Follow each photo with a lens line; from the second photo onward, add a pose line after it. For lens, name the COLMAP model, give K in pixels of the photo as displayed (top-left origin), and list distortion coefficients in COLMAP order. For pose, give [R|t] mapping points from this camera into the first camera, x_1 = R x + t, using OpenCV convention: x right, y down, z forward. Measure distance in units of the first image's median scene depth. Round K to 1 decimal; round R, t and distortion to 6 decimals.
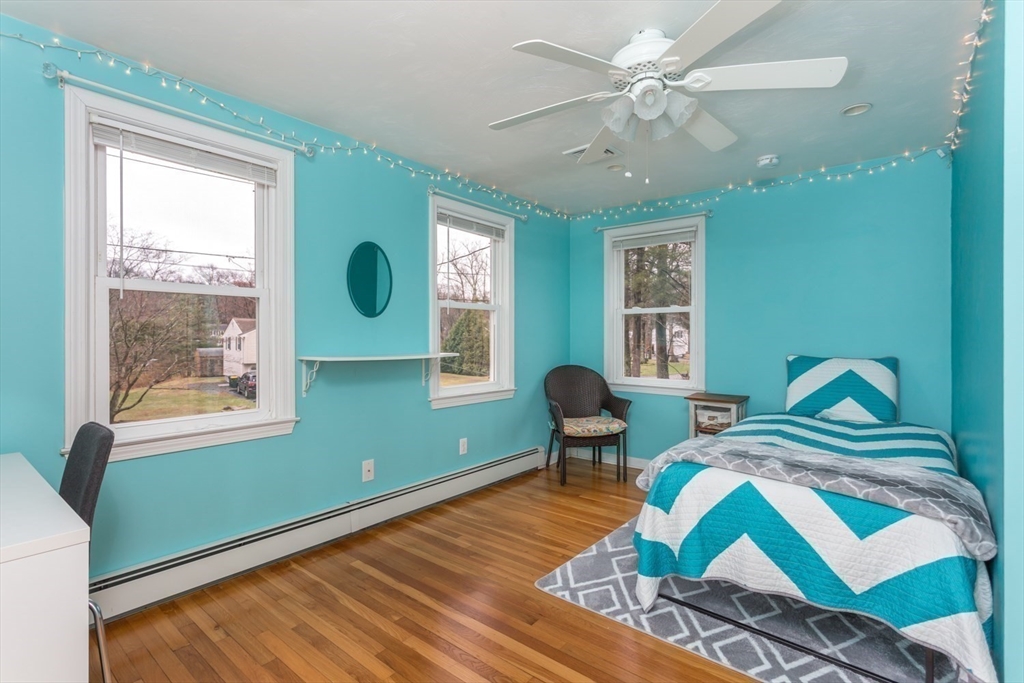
lens RADIAL K [[484.9, 0, 512.0], [0, 484.9, 341.5], [0, 0, 1]] dist [0.001451, -0.000056]
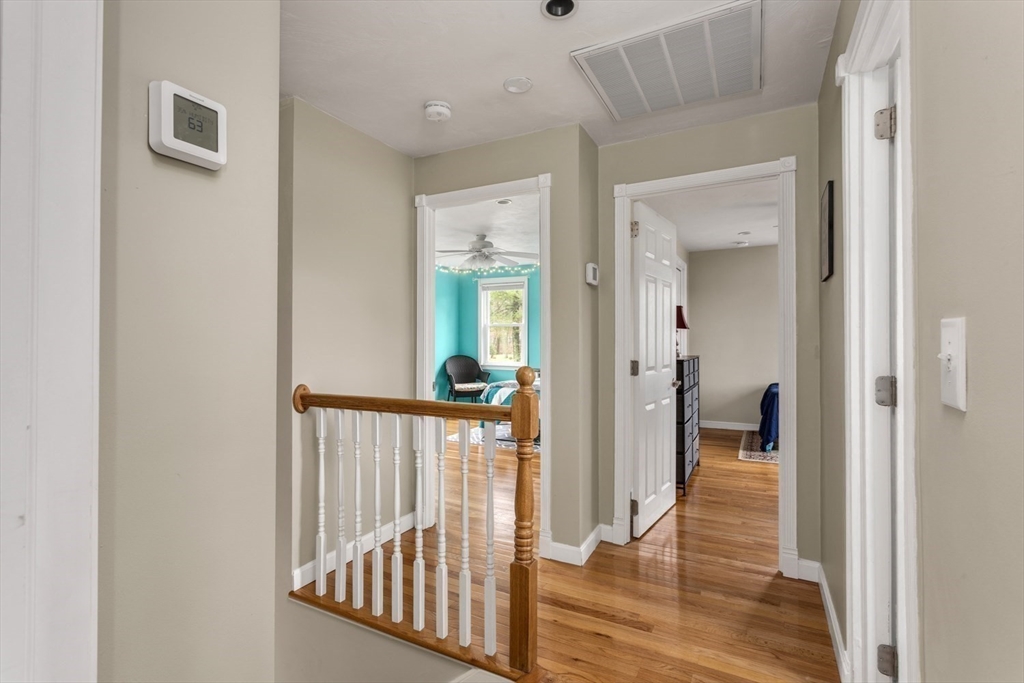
lens RADIAL K [[484.9, 0, 512.0], [0, 484.9, 341.5], [0, 0, 1]] dist [0.001451, -0.000056]
pose [[0.979492, 0.001989, 0.201475, -0.052873], [-0.000895, 0.999984, -0.005525, 0.007802], [-0.201483, 0.005232, 0.979478, -0.840975]]
